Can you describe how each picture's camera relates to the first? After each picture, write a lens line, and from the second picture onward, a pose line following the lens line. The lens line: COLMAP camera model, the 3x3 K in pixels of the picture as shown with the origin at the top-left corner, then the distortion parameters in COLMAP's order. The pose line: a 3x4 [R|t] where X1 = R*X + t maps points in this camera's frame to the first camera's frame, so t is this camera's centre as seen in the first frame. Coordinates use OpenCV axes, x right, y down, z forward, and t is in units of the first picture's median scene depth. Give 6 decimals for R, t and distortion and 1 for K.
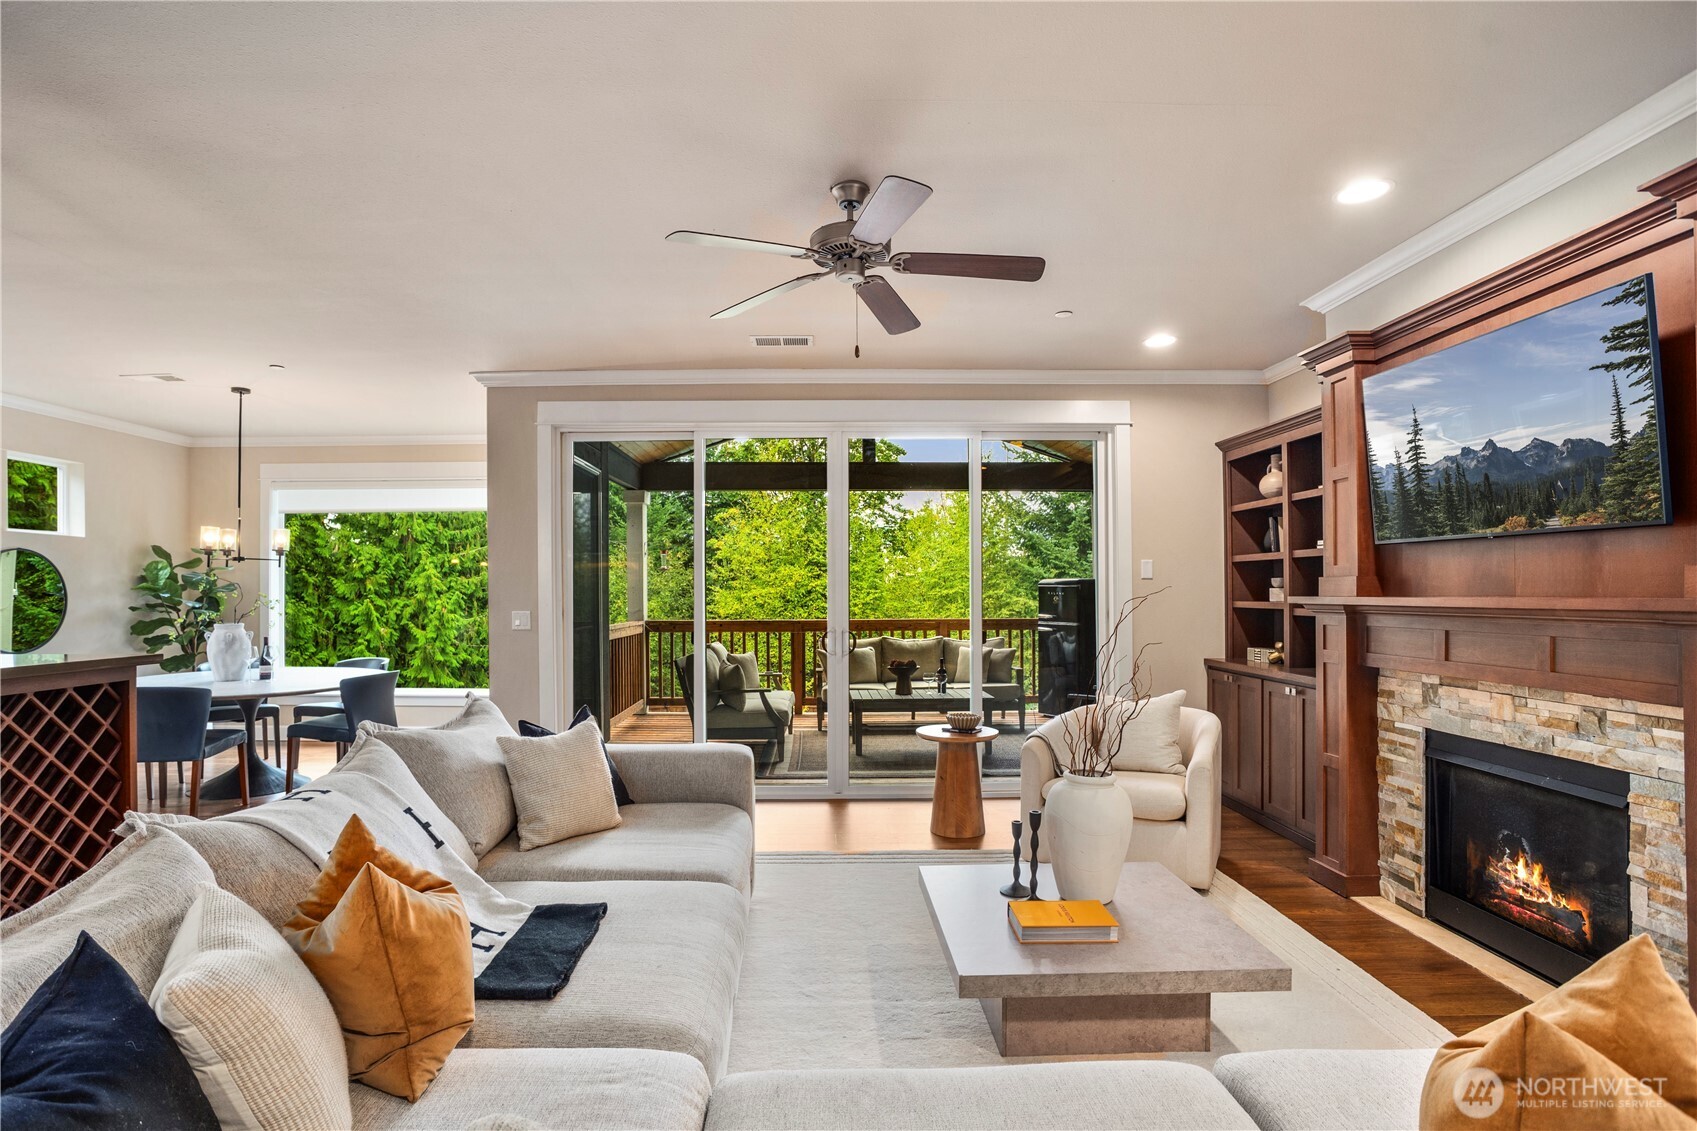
lens RADIAL K [[851.4, 0, 817.9], [0, 851.4, 588.2], [0, 0, 1]] dist [-0.064887, 0.034333]
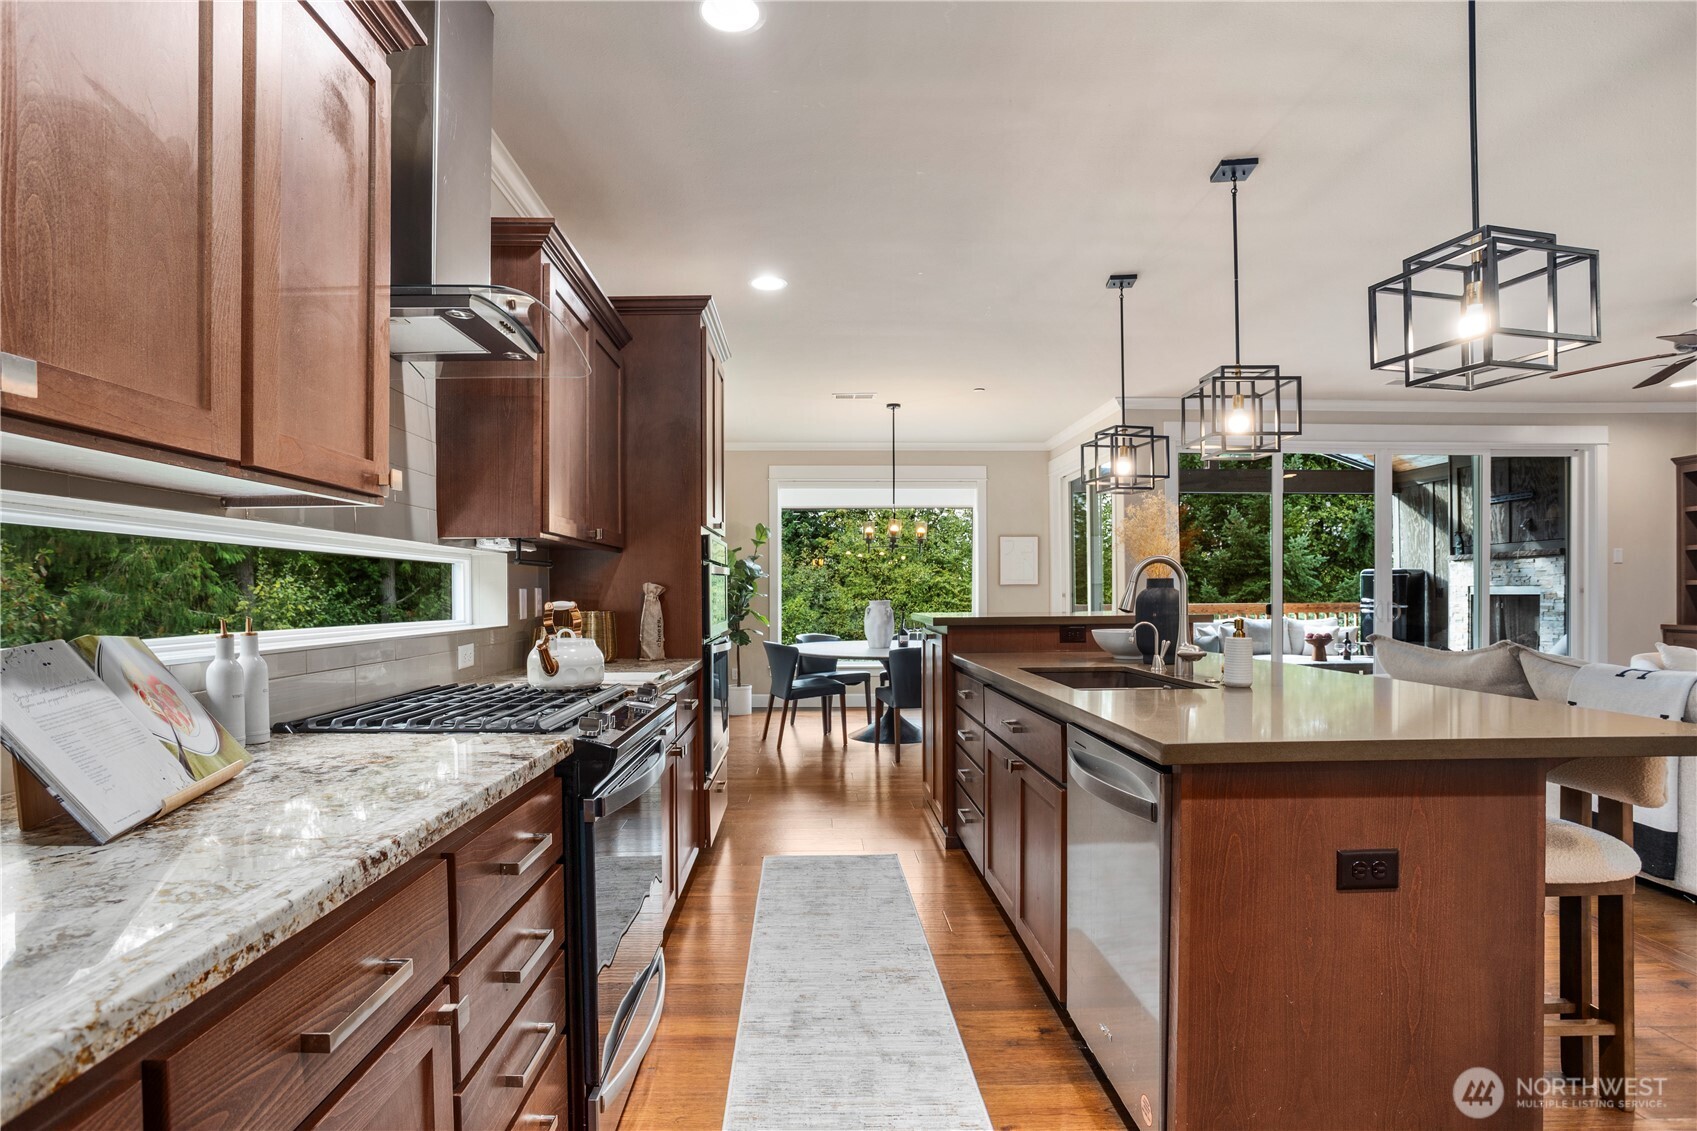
lens RADIAL K [[842.2, 0, 823.8], [0, 842.2, 571.0], [0, 0, 1]] dist [-0.067688, 0.030424]
pose [[0.999891, 0.002052, 0.014646, -1.357074], [-0.001749, 0.999785, -0.020651, 0.045827], [-0.014685, 0.020623, 0.999679, -0.364961]]
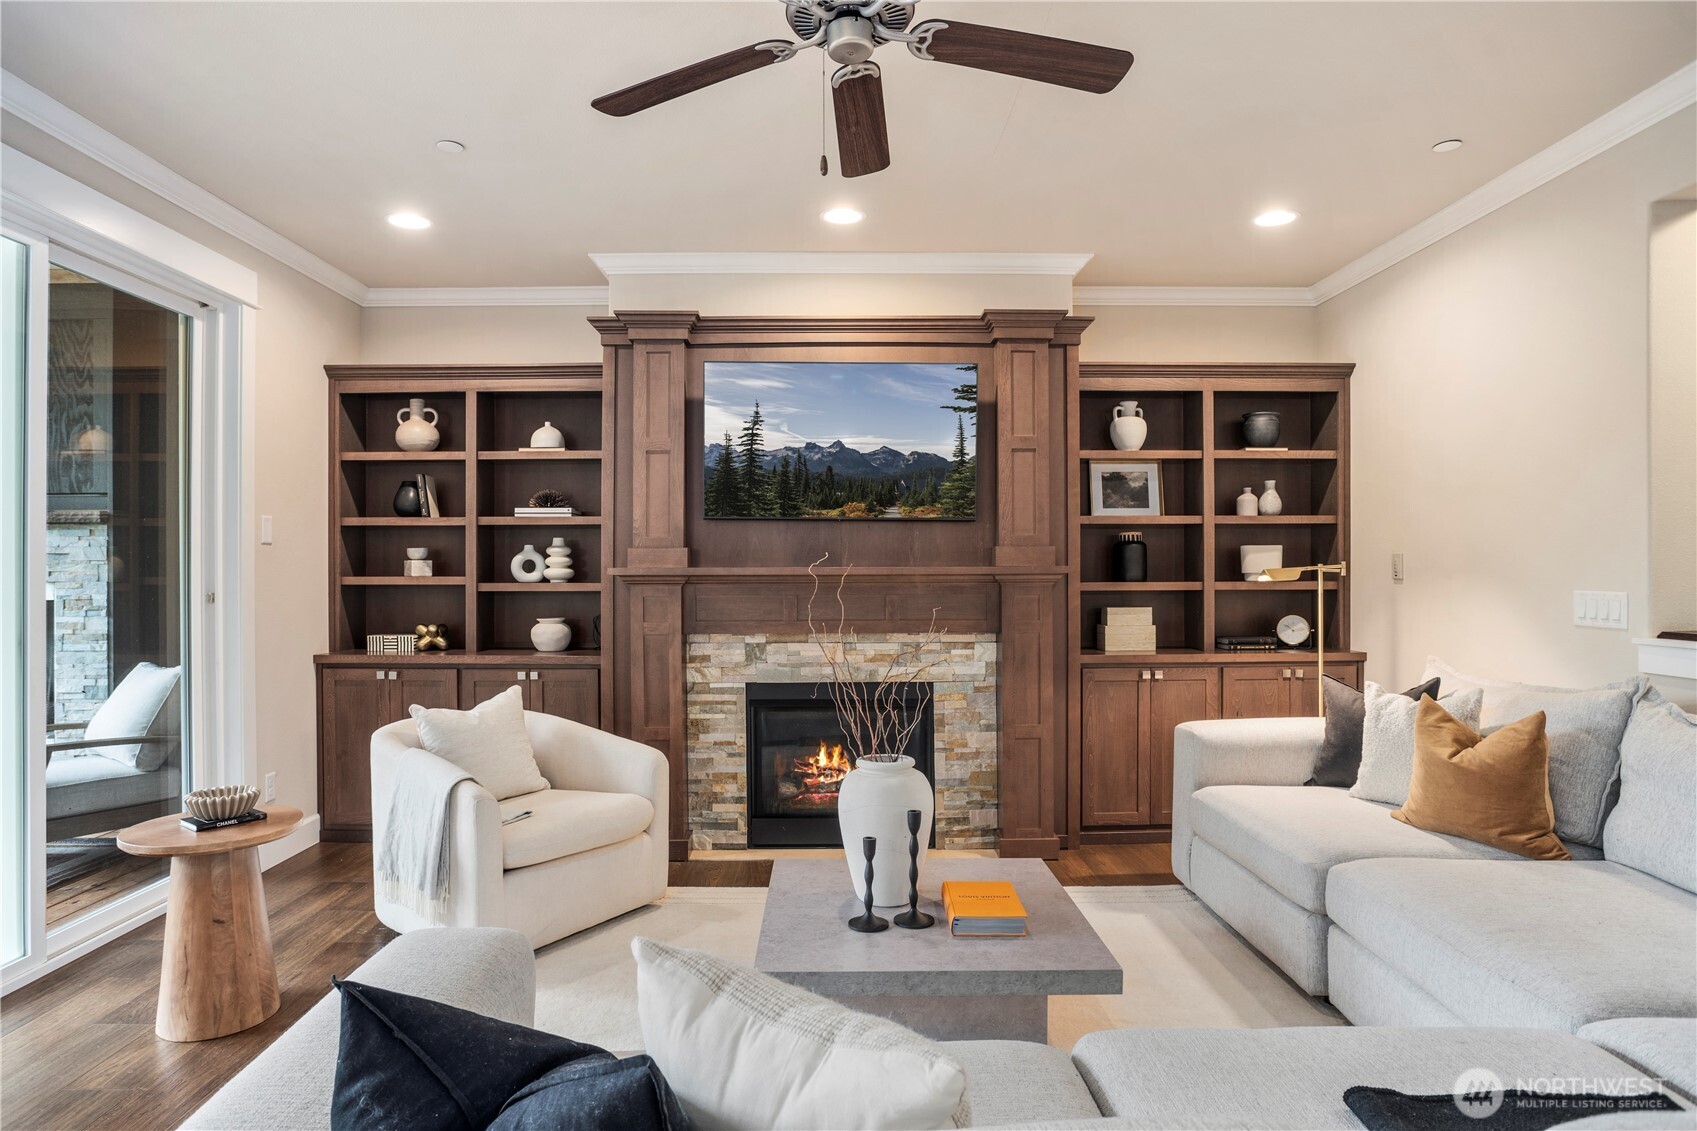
lens RADIAL K [[941.2, 0, 828.3], [0, 941.2, 572.0], [0, 0, 1]] dist [-0.052769, 0.000797]
pose [[0.005142, 0.003551, 0.999980, -0.548265], [-0.002495, 0.999991, -0.003538, 0.020143], [-0.999984, -0.002476, 0.005151, 0.865266]]
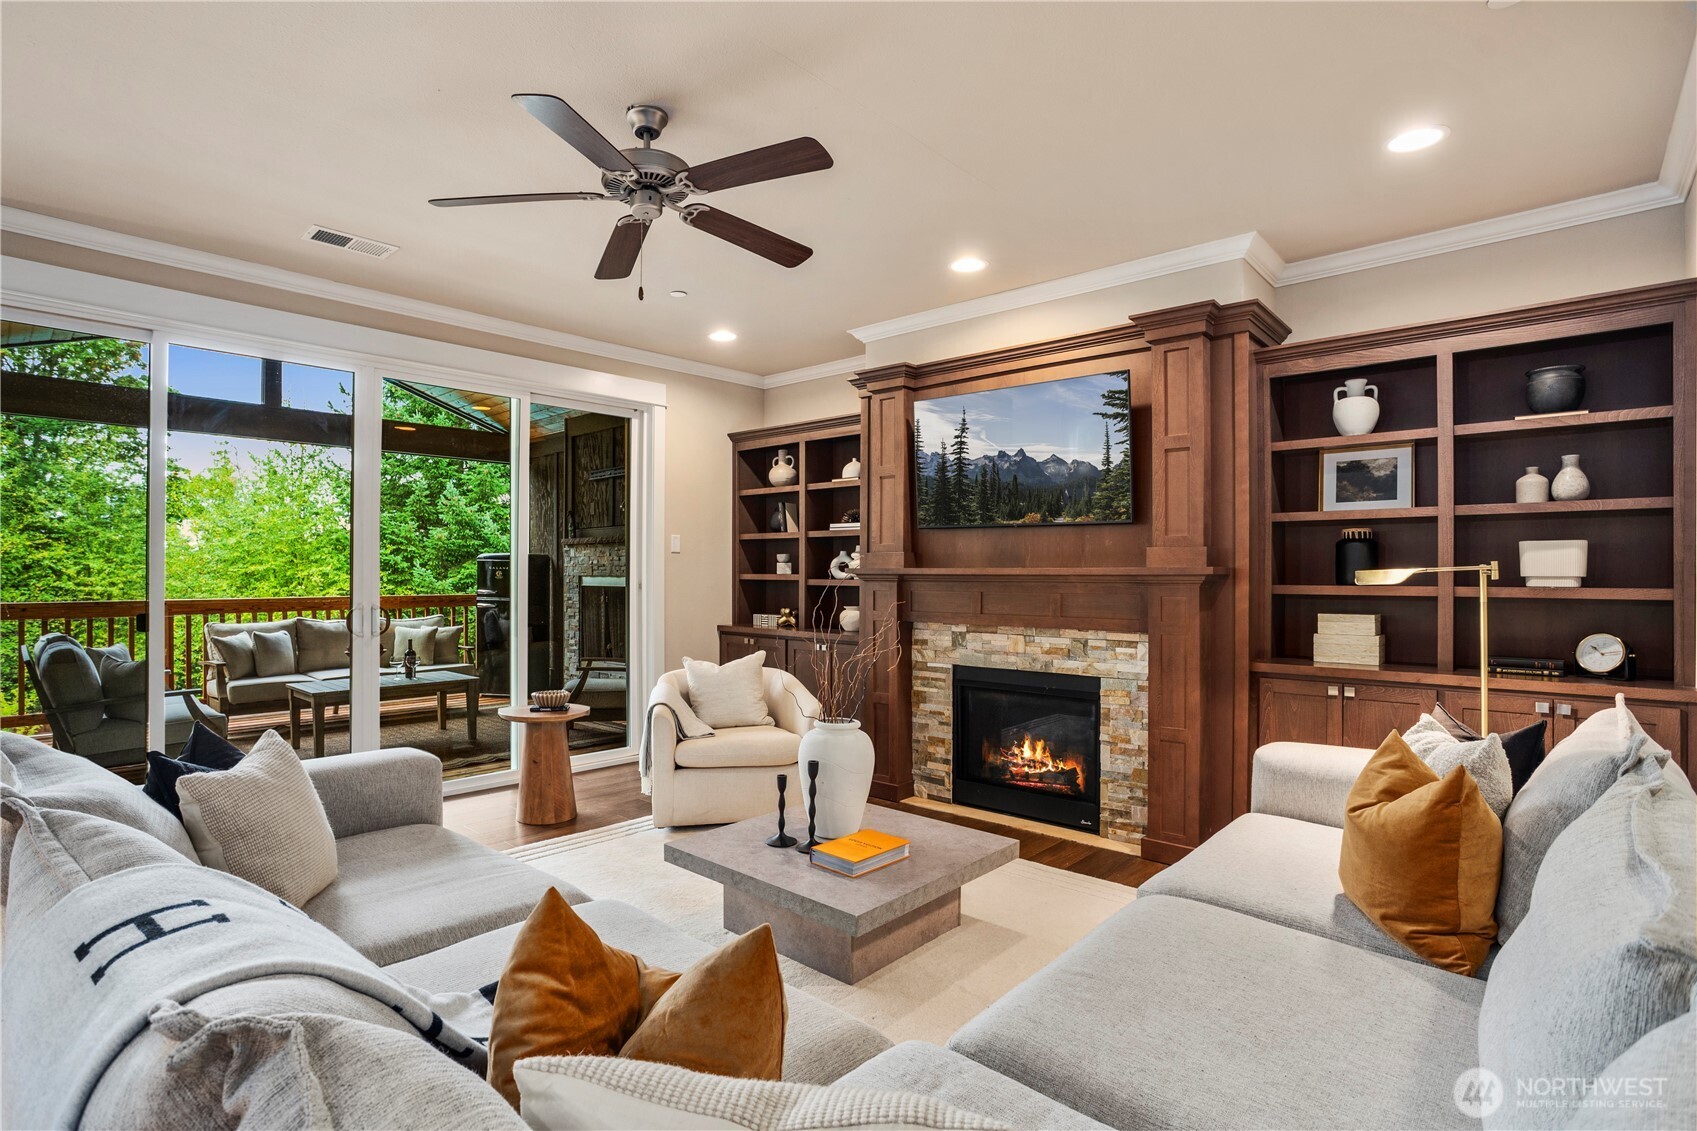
lens RADIAL K [[842.2, 0, 823.8], [0, 842.2, 571.0], [0, 0, 1]] dist [-0.067688, 0.030424]
pose [[0.684145, 0.007884, 0.729304, -0.412897], [-0.009868, 0.999950, -0.001554, 0.018648], [-0.729279, -0.006133, 0.684188, 0.207928]]
